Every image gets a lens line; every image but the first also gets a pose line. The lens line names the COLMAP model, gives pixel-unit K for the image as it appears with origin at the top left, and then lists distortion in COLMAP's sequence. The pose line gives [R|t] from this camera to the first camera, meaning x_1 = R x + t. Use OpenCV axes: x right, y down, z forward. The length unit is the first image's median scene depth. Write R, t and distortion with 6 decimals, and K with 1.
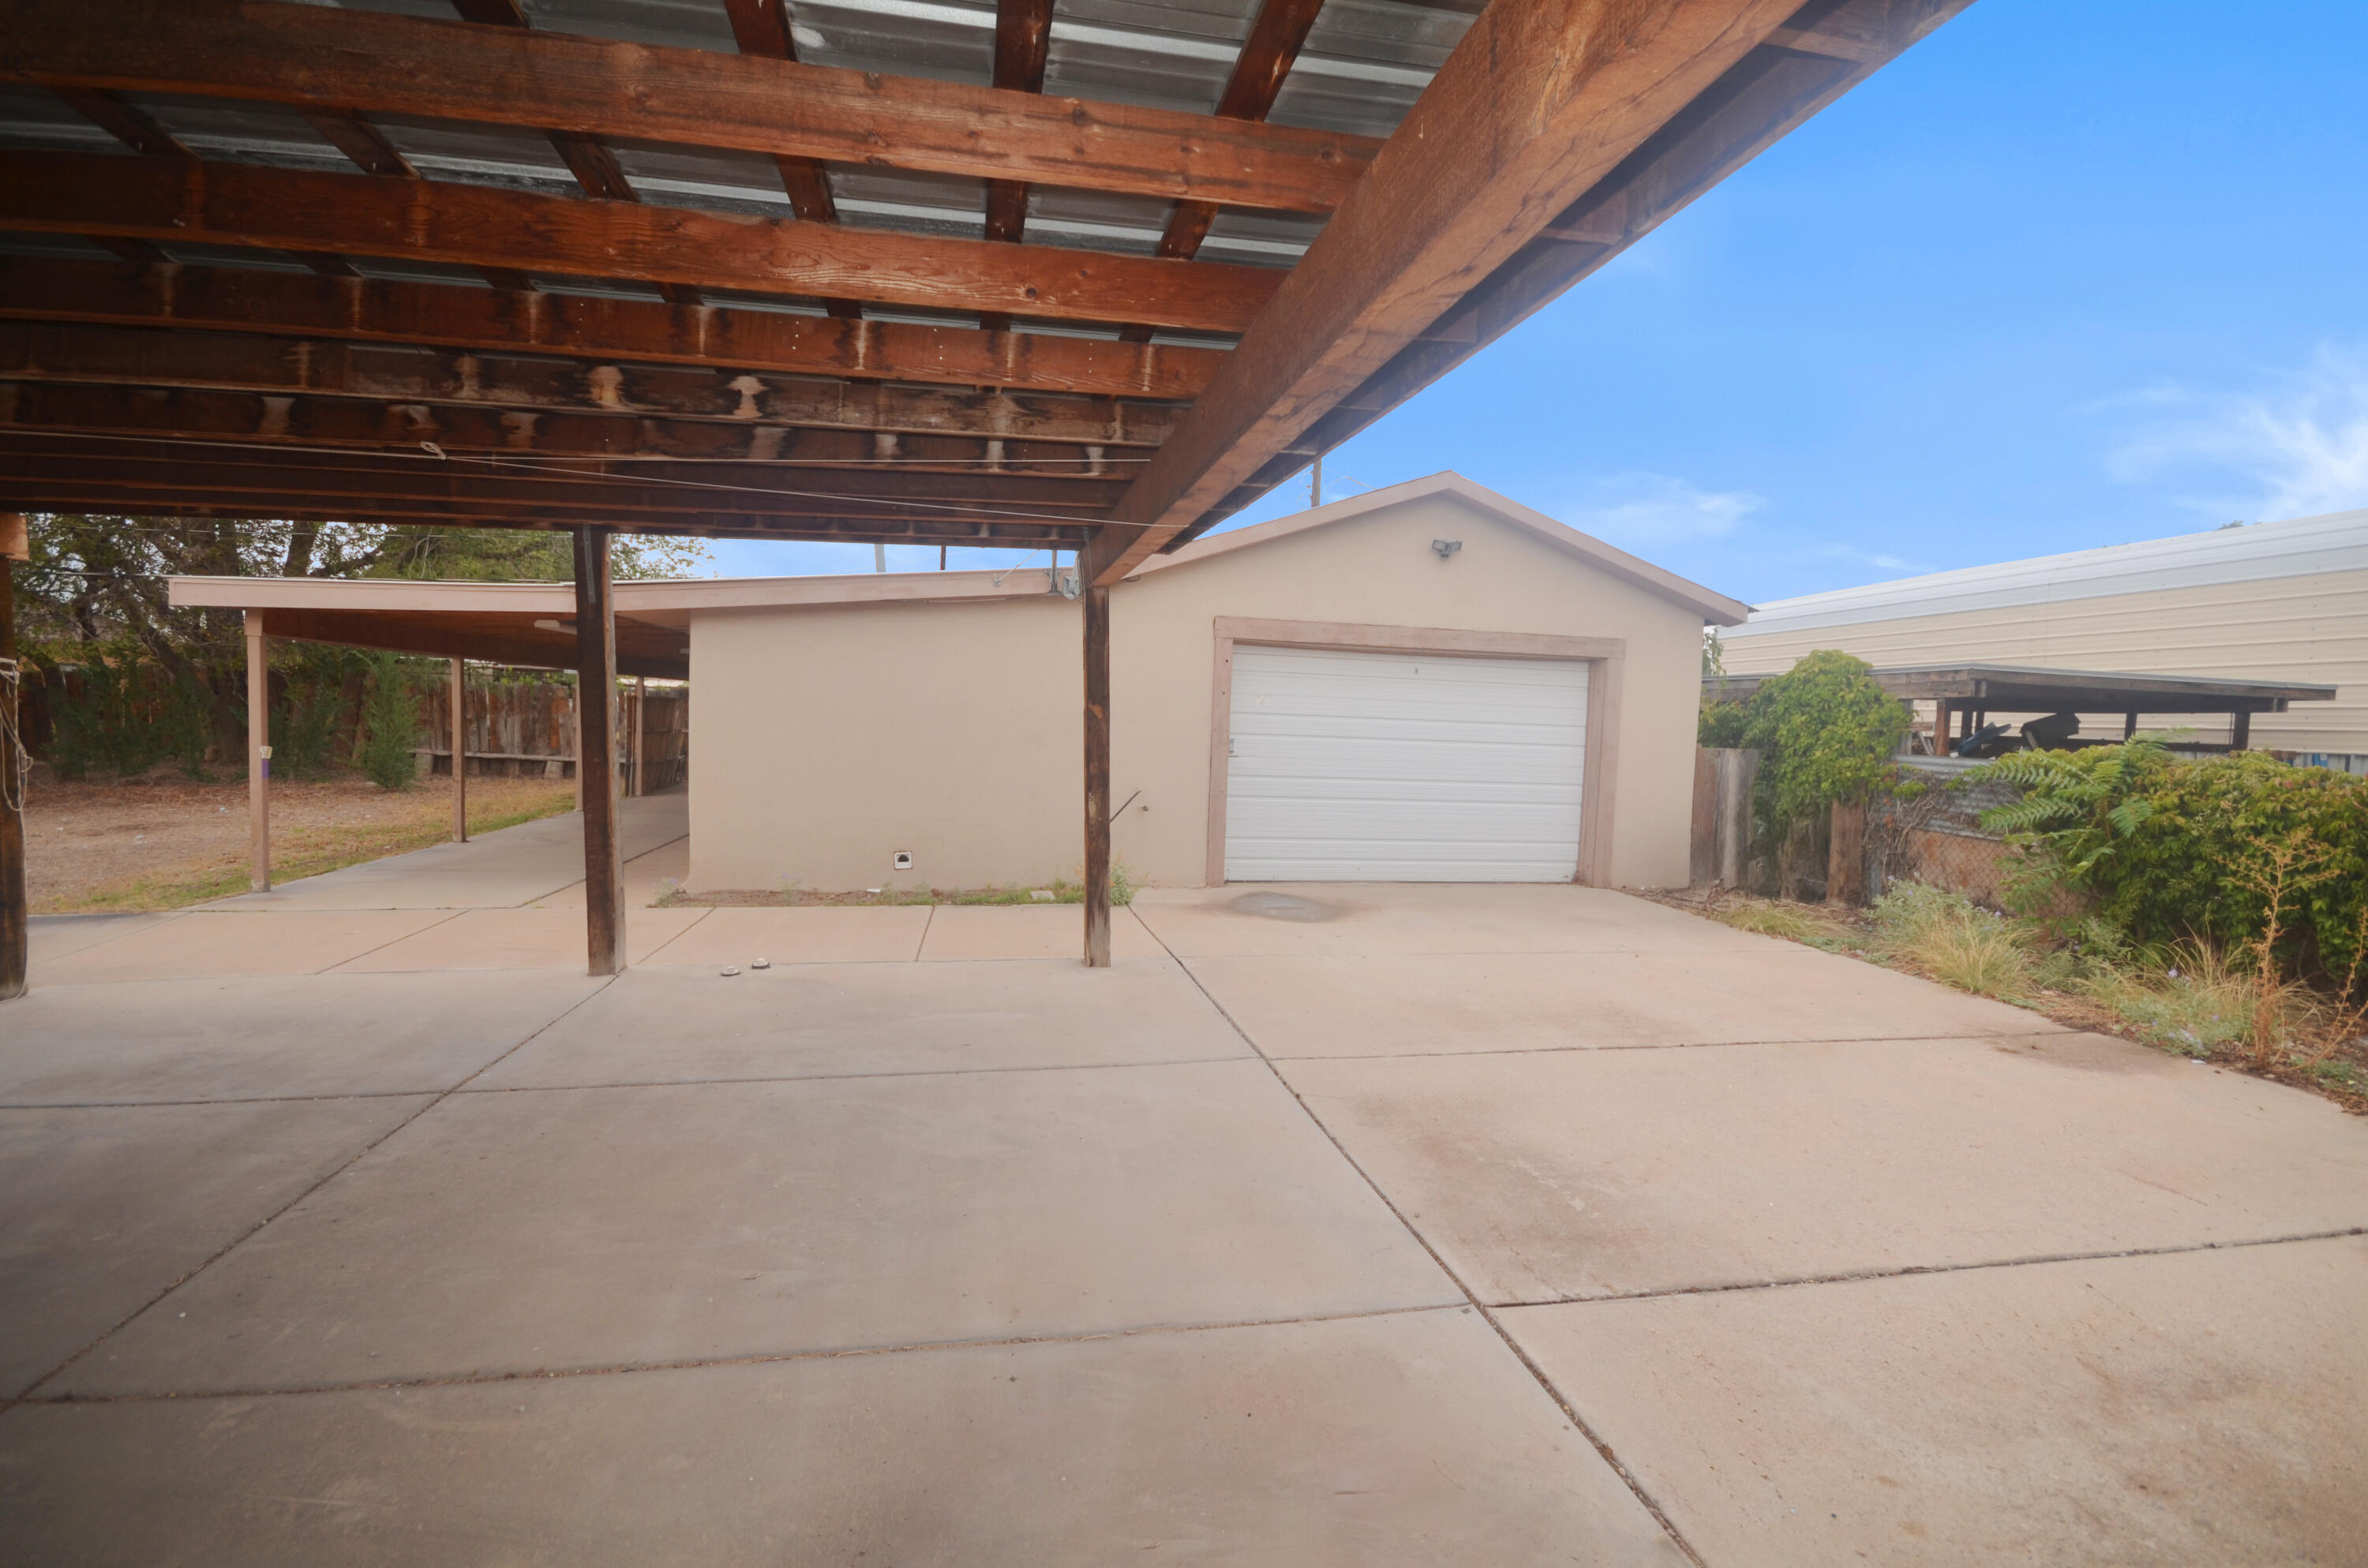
lens RADIAL K [[1018.3, 0, 1190.7], [0, 1018.3, 766.9], [0, 0, 1]] dist [0.011279, -0.014970]
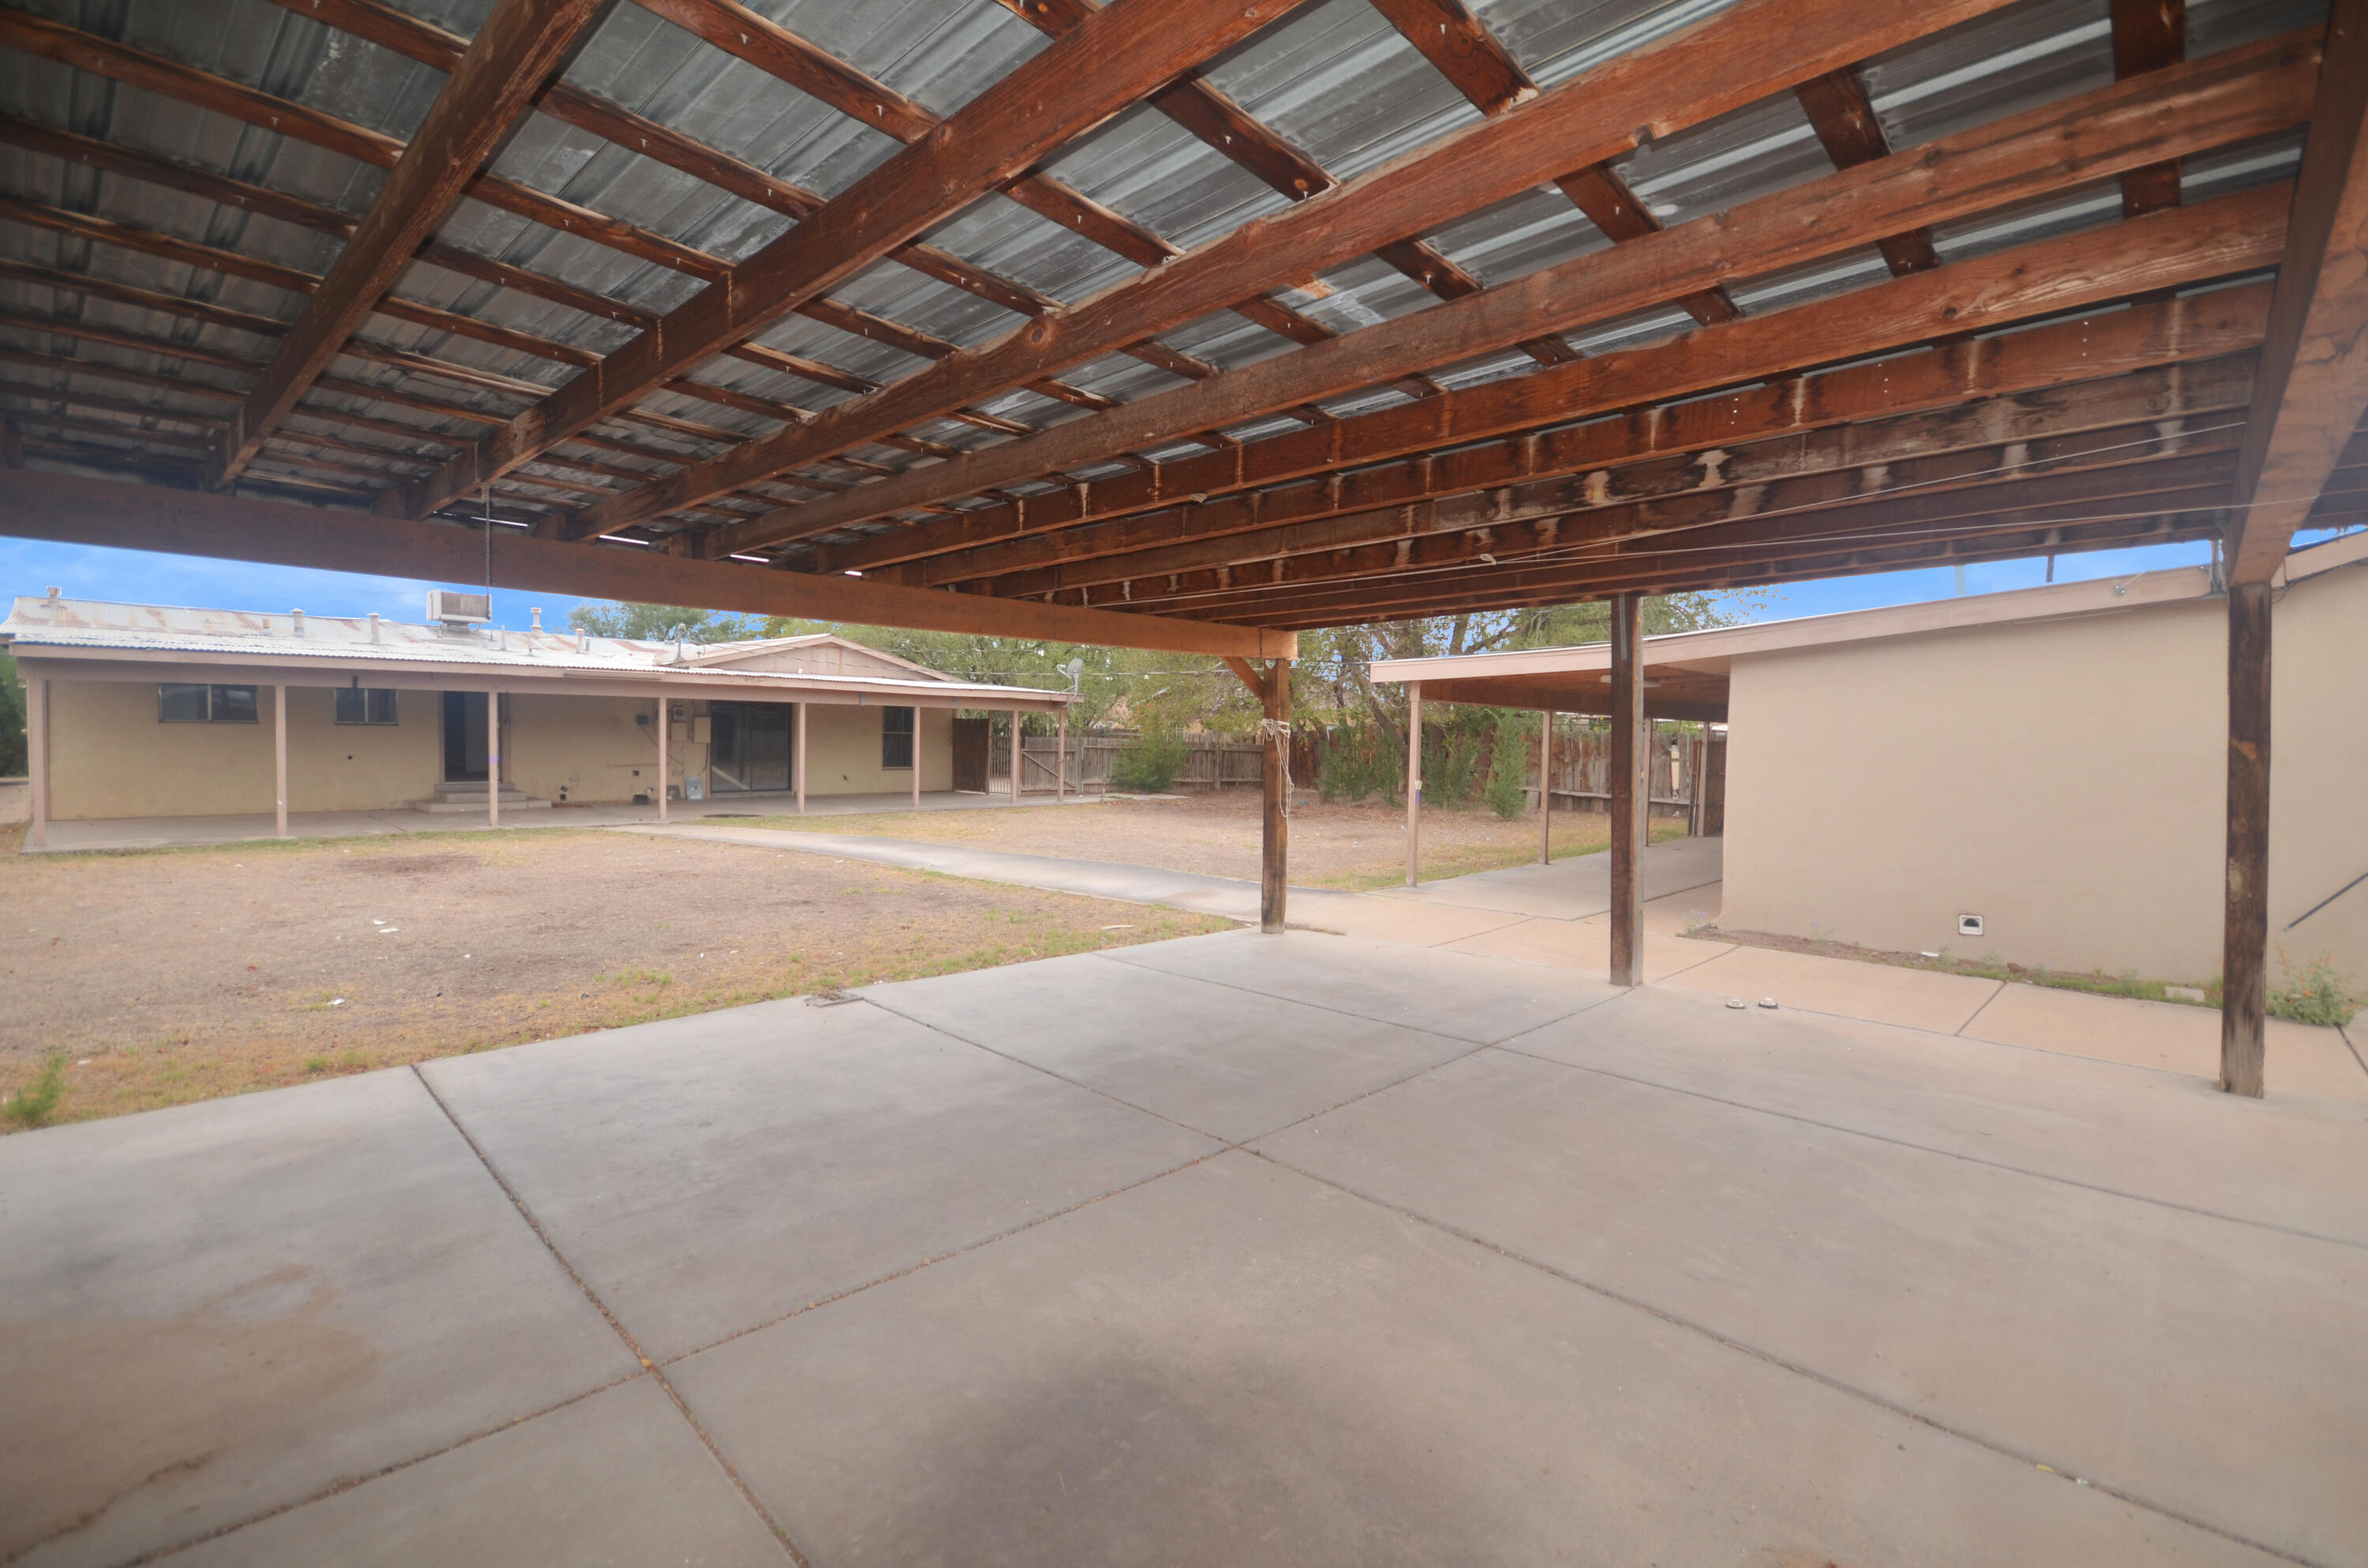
lens RADIAL K [[1029.1, 0, 1186.4], [0, 1029.1, 744.4], [0, 0, 1]] dist [-0.078152, 0.000001]
pose [[0.554542, -0.014105, -0.832036, 0.094702], [-0.040540, 0.998211, -0.043942, 0.005488], [0.831168, 0.058098, 0.552978, -0.038654]]
